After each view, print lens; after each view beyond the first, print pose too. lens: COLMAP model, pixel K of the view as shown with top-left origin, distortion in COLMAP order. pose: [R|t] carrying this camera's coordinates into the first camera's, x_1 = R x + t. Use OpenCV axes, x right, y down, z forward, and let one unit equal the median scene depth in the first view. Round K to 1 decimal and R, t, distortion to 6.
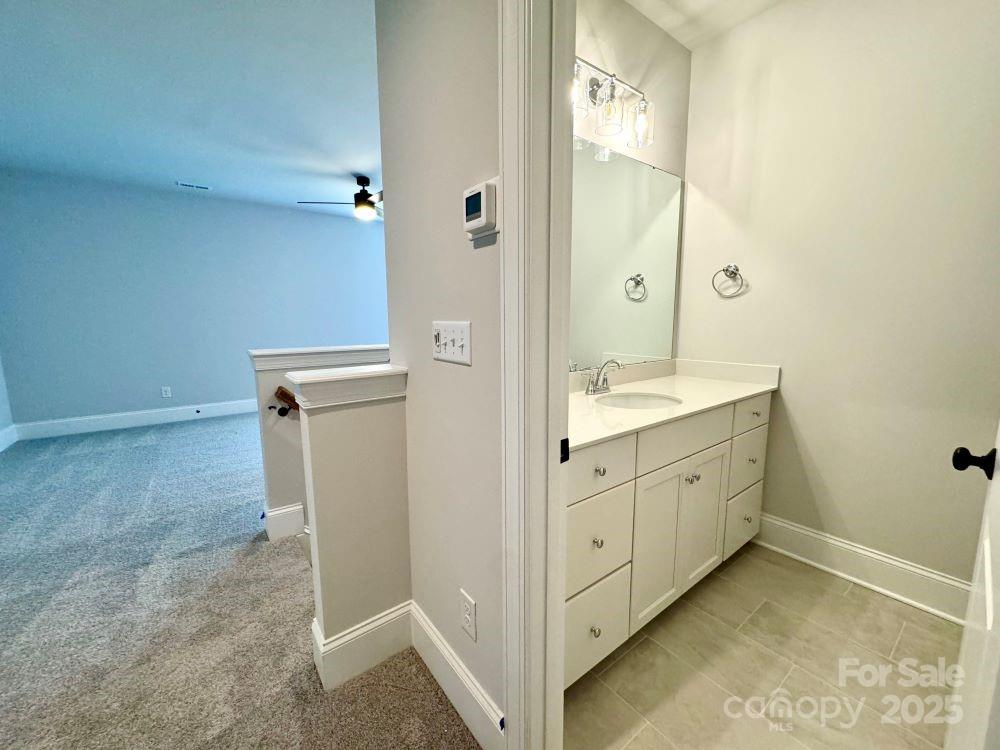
lens RADIAL K [[398.8, 0, 499.1], [0, 398.8, 373.6], [0, 0, 1]] dist [-0.002803, -0.000353]
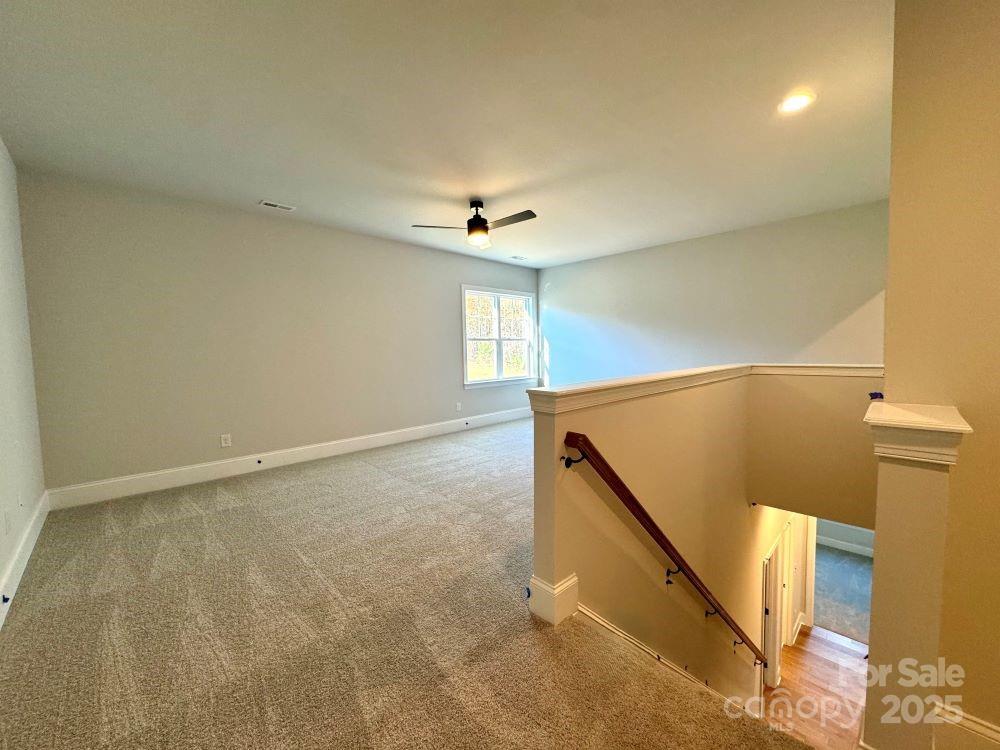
lens RADIAL K [[398.8, 0, 499.1], [0, 398.8, 373.6], [0, 0, 1]] dist [-0.002803, -0.000353]
pose [[0.992258, -0.018855, 0.122755, -0.259291], [0.028388, 0.996675, -0.076381, -0.009953], [-0.120906, 0.079274, 0.989493, 0.058639]]
